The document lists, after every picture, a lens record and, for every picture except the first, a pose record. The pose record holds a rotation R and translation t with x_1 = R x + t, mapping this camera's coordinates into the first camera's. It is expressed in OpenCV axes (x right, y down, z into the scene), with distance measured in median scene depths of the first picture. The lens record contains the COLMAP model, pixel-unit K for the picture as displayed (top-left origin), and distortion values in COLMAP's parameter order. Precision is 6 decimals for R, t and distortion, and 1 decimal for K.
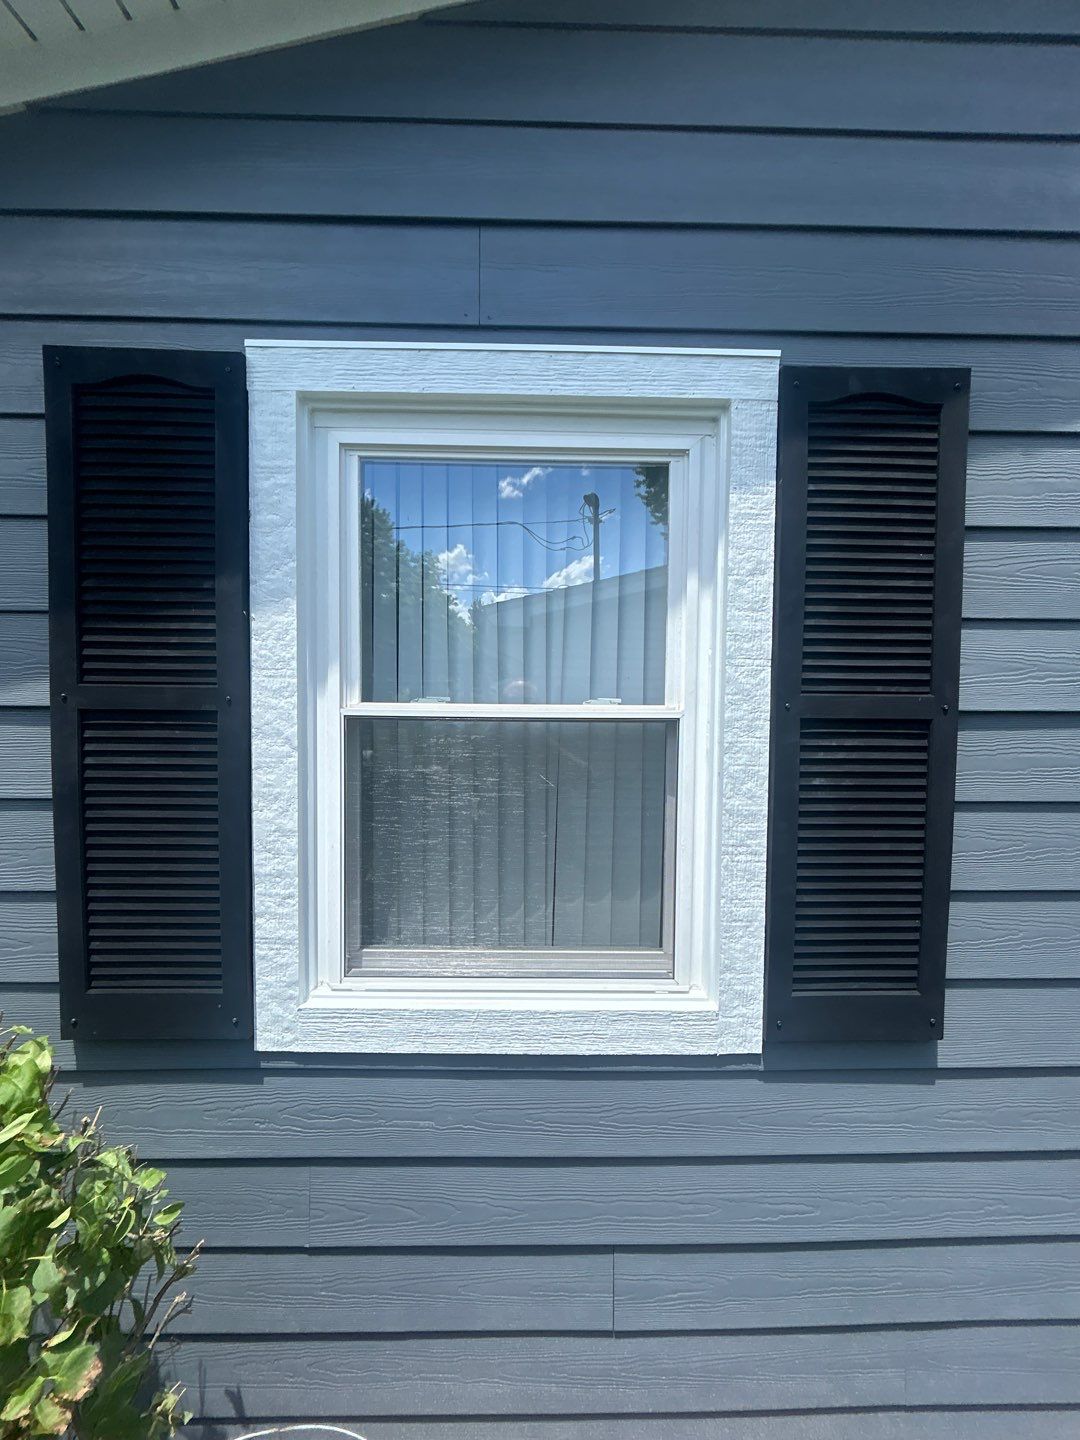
lens RADIAL K [[575.4, 0, 533.4], [0, 575.4, 724.4], [0, 0, 1]] dist [-0.000189, 0.000147]
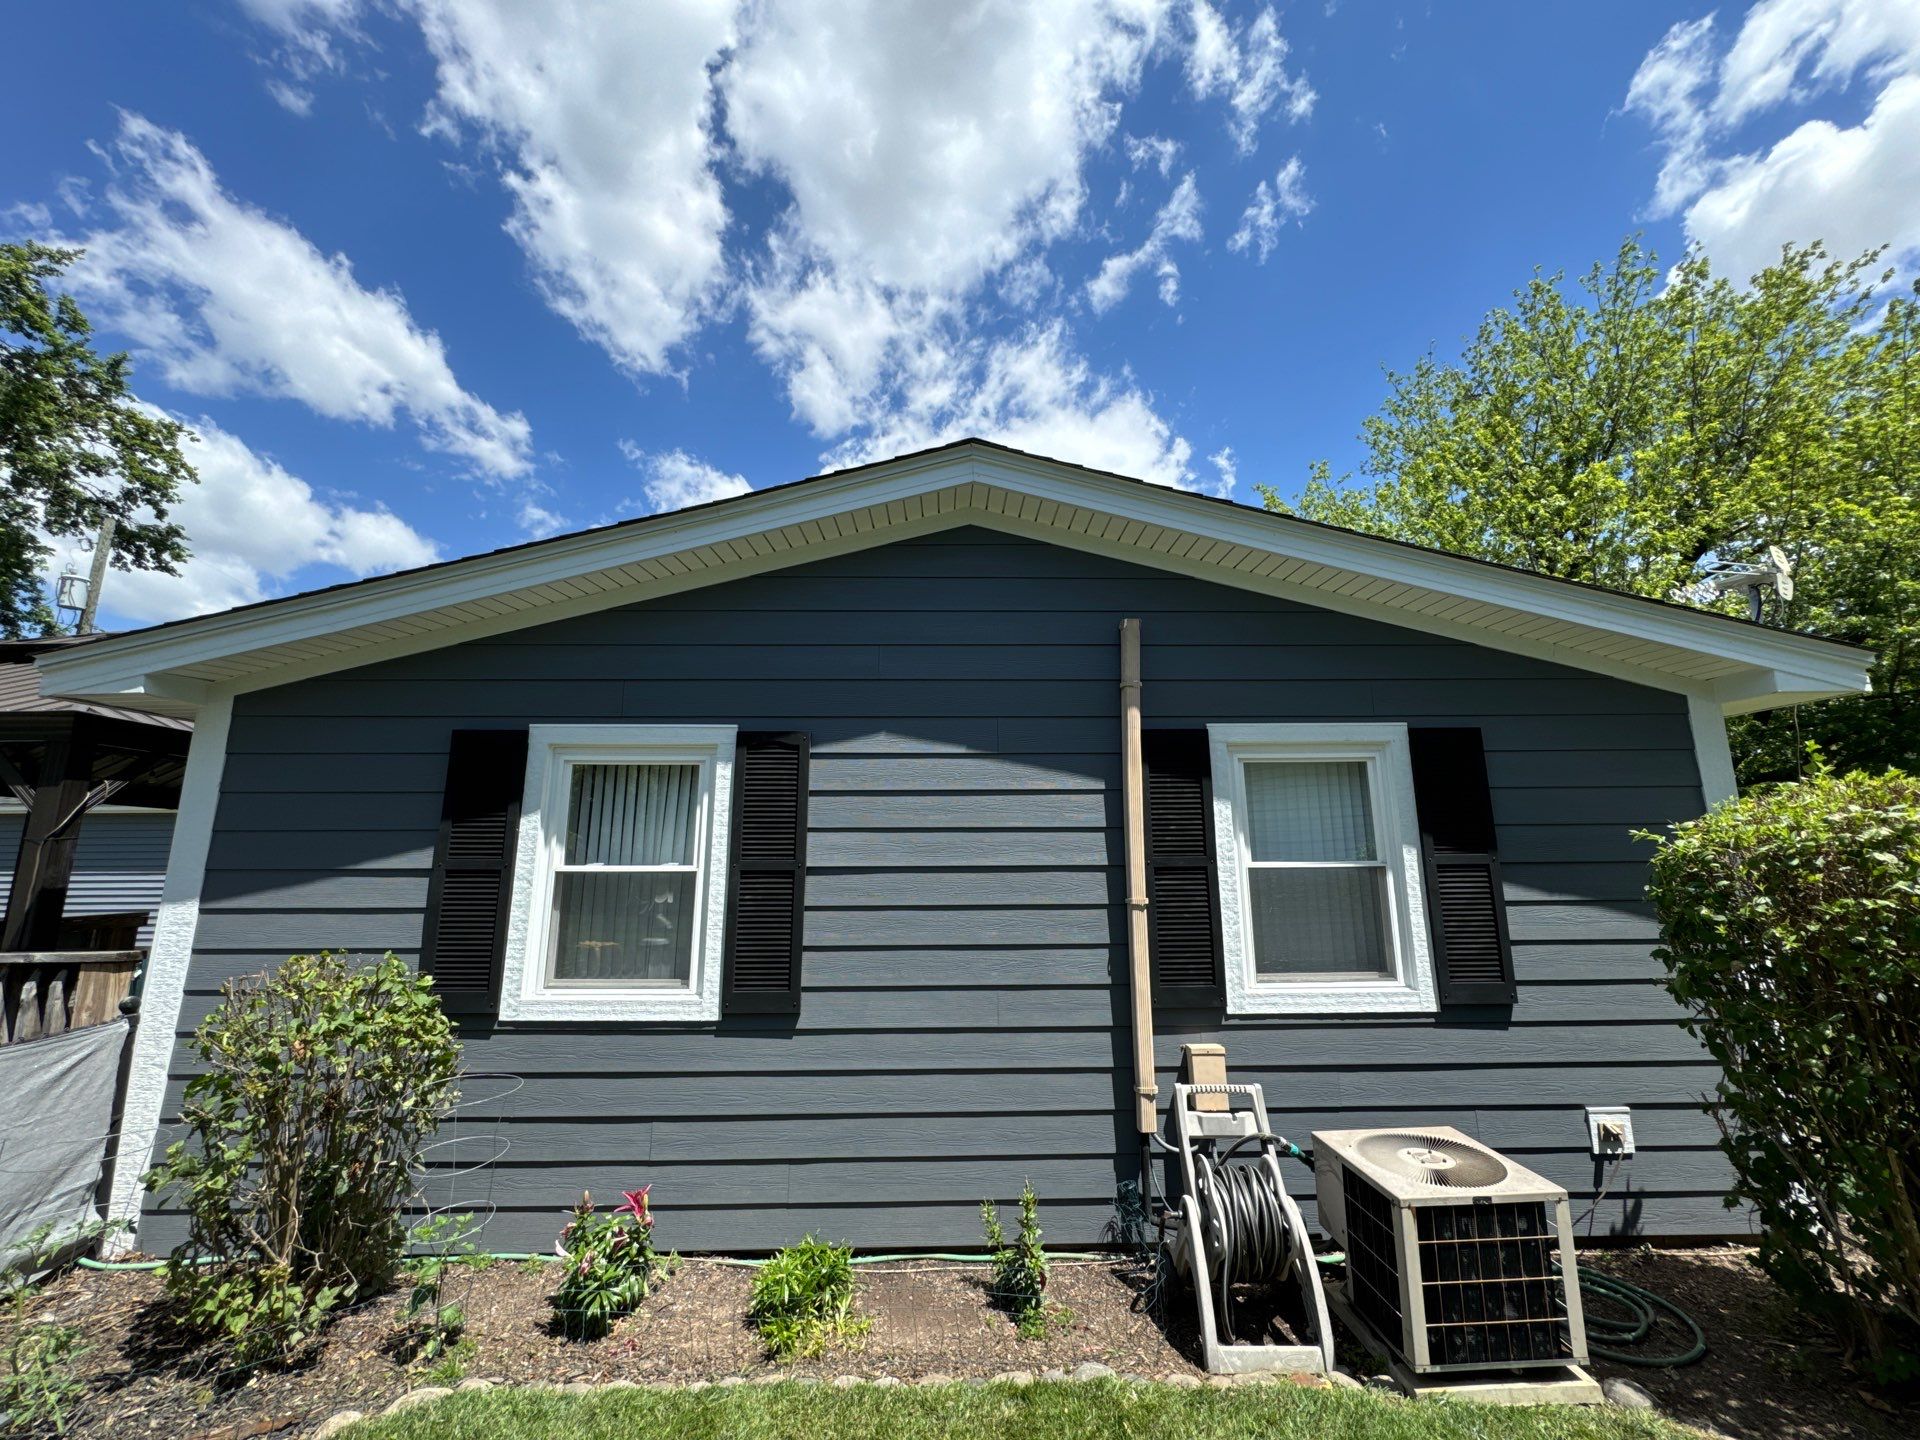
lens RADIAL K [[767.2, 0, 949.6], [0, 767.2, 704.3], [0, 0, 1]] dist [-0.000189, 0.000147]
pose [[0.999709, -0.014743, -0.019108, 1.412954], [0.009869, 0.972236, -0.233794, 0.070880], [0.022024, 0.233537, 0.972098, -2.266565]]
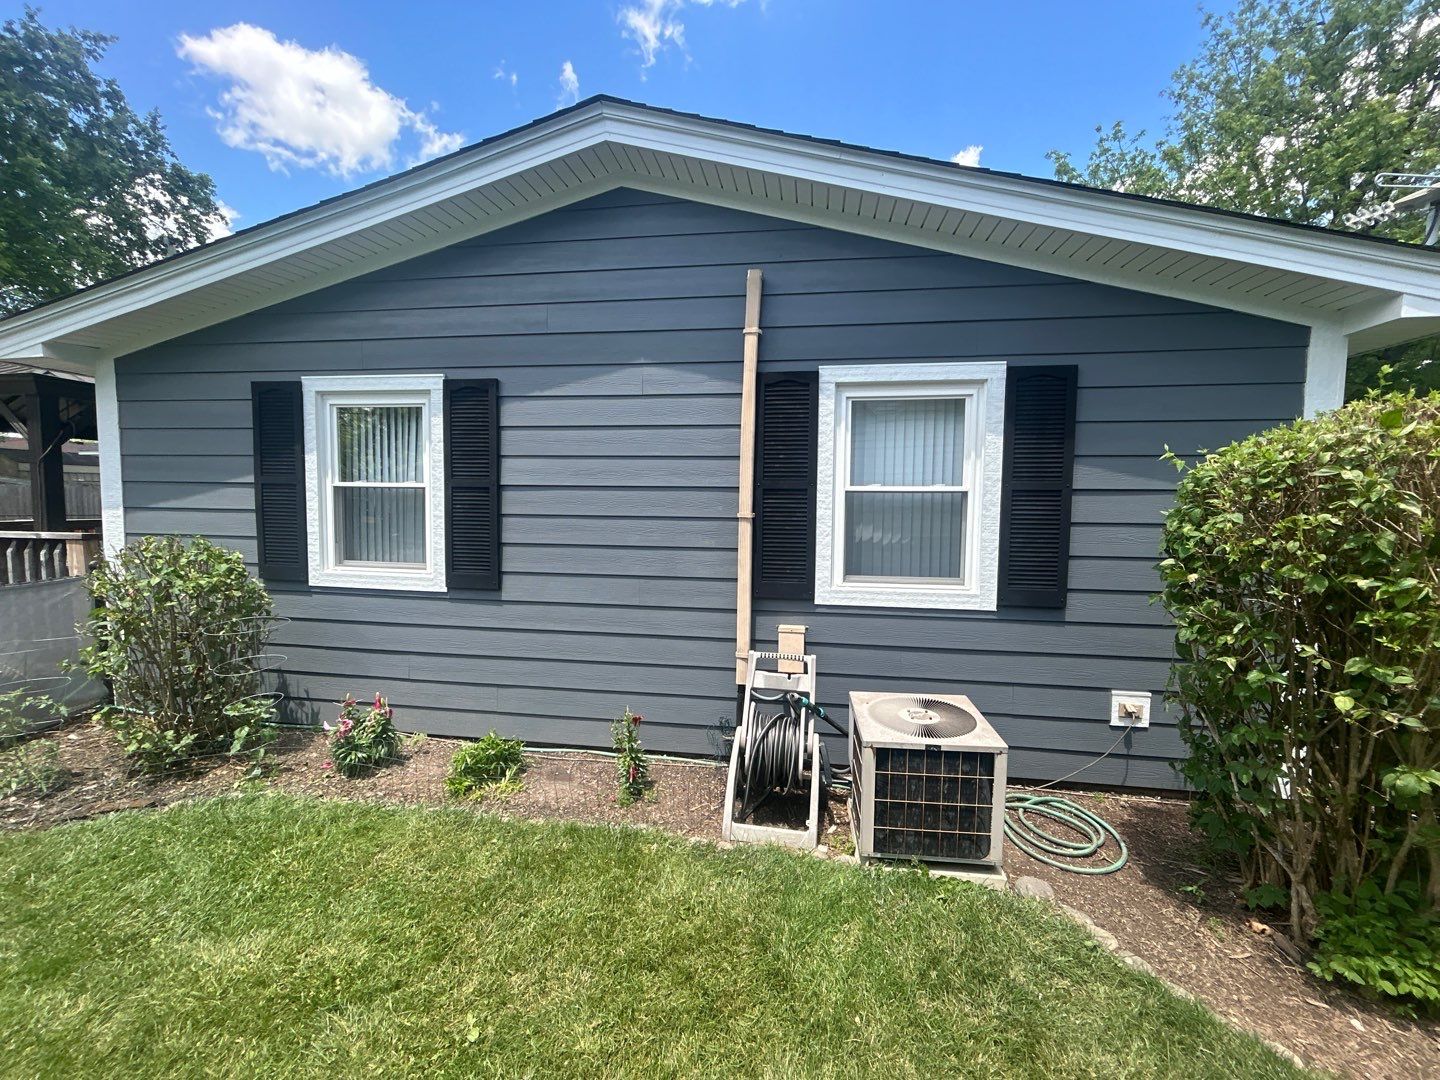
lens RADIAL K [[575.4, 0, 709.9], [0, 575.4, 536.9], [0, 0, 1]] dist [-0.000189, 0.000147]
pose [[0.984251, 0.018861, -0.175769, 2.424447], [-0.014789, 0.999592, 0.024445, 0.167727], [0.176158, -0.021460, 0.984128, -1.905670]]
